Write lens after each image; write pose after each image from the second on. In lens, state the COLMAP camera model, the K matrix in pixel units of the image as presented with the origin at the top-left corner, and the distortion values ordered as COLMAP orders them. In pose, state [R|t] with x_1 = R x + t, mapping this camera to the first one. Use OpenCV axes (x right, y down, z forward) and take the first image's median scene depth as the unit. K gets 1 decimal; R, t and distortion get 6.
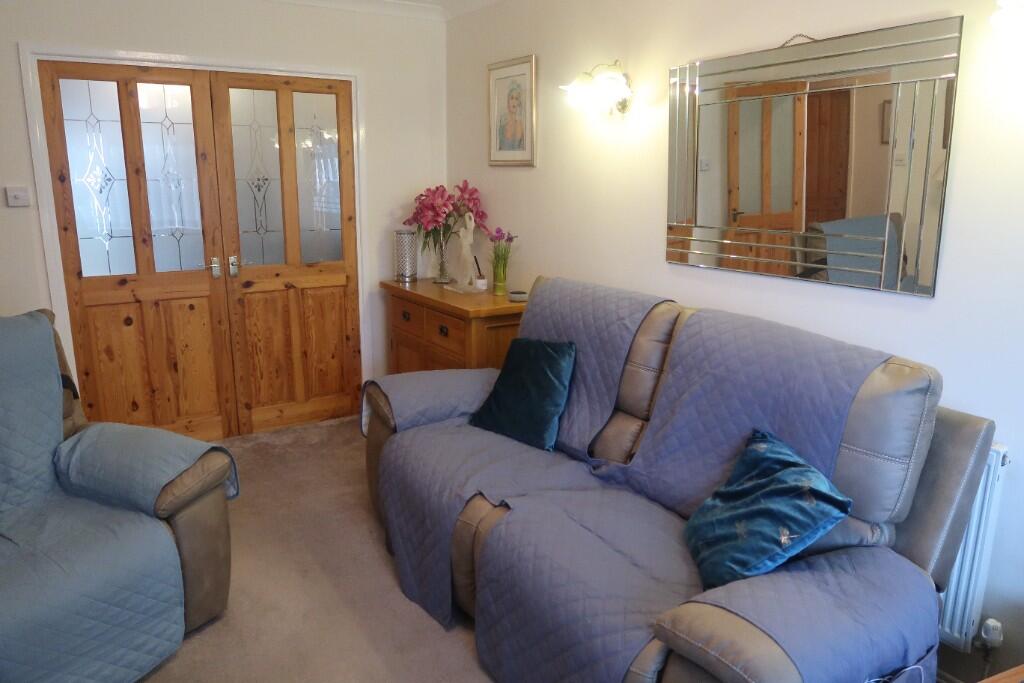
lens RADIAL K [[709.0, 0, 513.3], [0, 709.0, 335.4], [0, 0, 1]] dist [-0.023624, 0.003781]
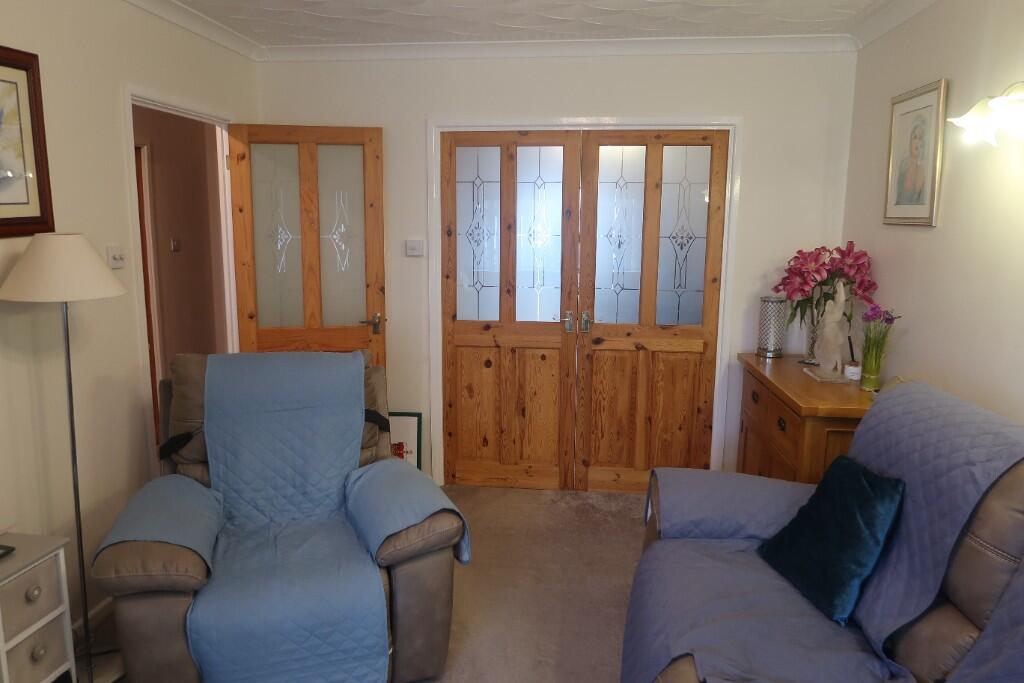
lens RADIAL K [[709.0, 0, 503.2], [0, 709.0, 338.6], [0, 0, 1]] dist [-0.023624, 0.003781]
pose [[0.781163, 0.103269, -0.615727, 0.141412], [-0.141445, 0.989855, -0.013431, -0.047429], [0.608094, 0.097584, 0.787845, 0.152809]]
